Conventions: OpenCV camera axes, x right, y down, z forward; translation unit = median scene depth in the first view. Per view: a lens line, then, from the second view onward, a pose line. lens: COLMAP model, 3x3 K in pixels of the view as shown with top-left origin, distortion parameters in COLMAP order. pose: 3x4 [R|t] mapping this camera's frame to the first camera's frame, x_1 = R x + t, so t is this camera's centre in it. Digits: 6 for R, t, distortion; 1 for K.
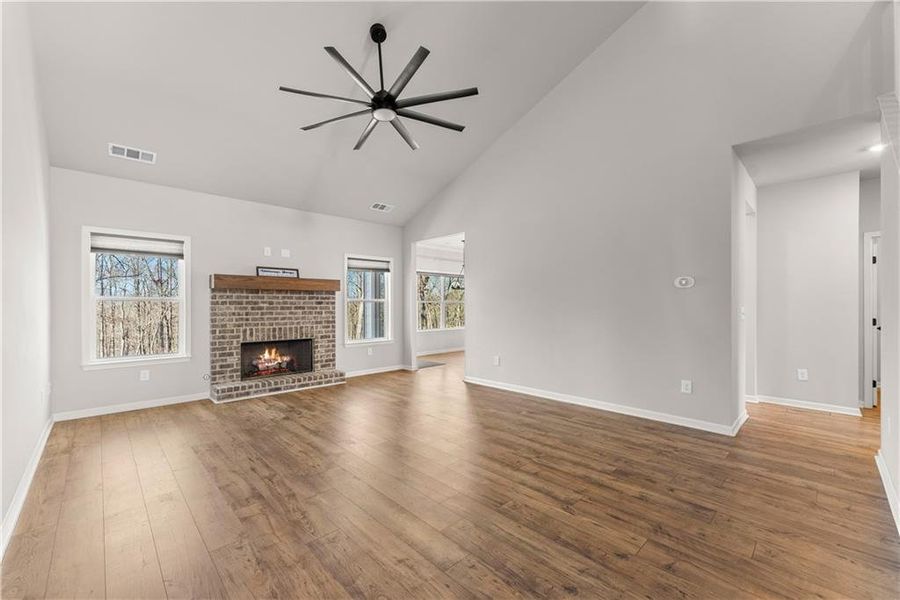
lens RADIAL K [[363.6, 0, 452.1], [0, 363.6, 303.2], [0, 0, 1]] dist [0.000195, 0.000322]
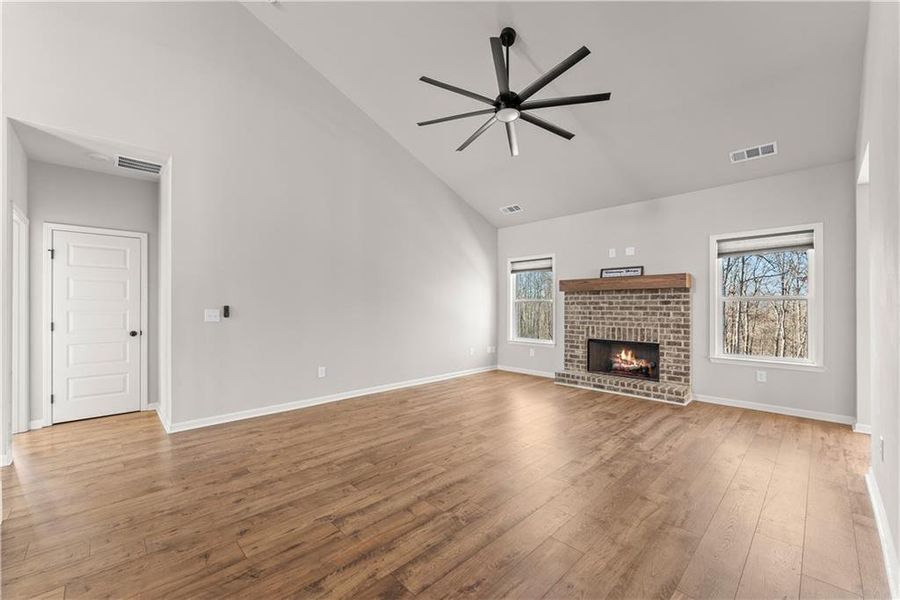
lens RADIAL K [[364.5, 0, 449.8], [0, 364.5, 305.5], [0, 0, 1]] dist [-0.008080, 0.000310]
pose [[-0.003302, 0.000898, -0.999994, 0.567829], [0.005068, 0.999987, 0.000881, 0.003094], [0.999982, -0.005065, -0.003306, 0.593561]]
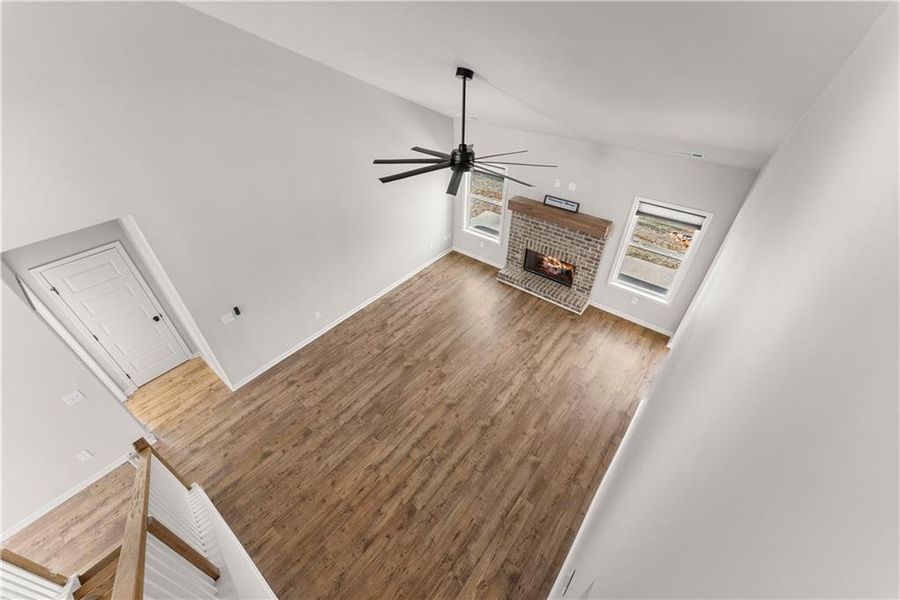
lens RADIAL K [[363.6, 0, 452.1], [0, 363.6, 303.2], [0, 0, 1]] dist [0.000195, 0.000322]
pose [[0.122664, 0.621829, -0.773487, 0.598849], [0.003510, 0.779096, 0.626895, -0.606774], [0.992442, -0.079612, 0.093384, 0.592558]]
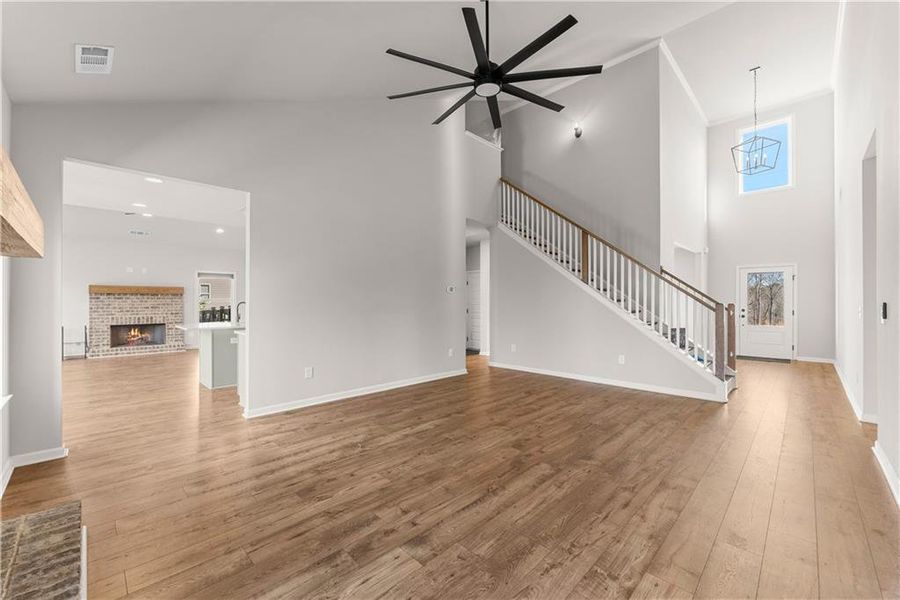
lens RADIAL K [[359.9, 0, 445.7], [0, 359.9, 300.5], [0, 0, 1]] dist [-0.001348, -0.000090]
pose [[-0.005606, 0.007218, 0.999958, -0.744725], [-0.003928, 0.999966, -0.007240, 0.004737], [-0.999977, -0.003968, -0.005577, 0.777298]]
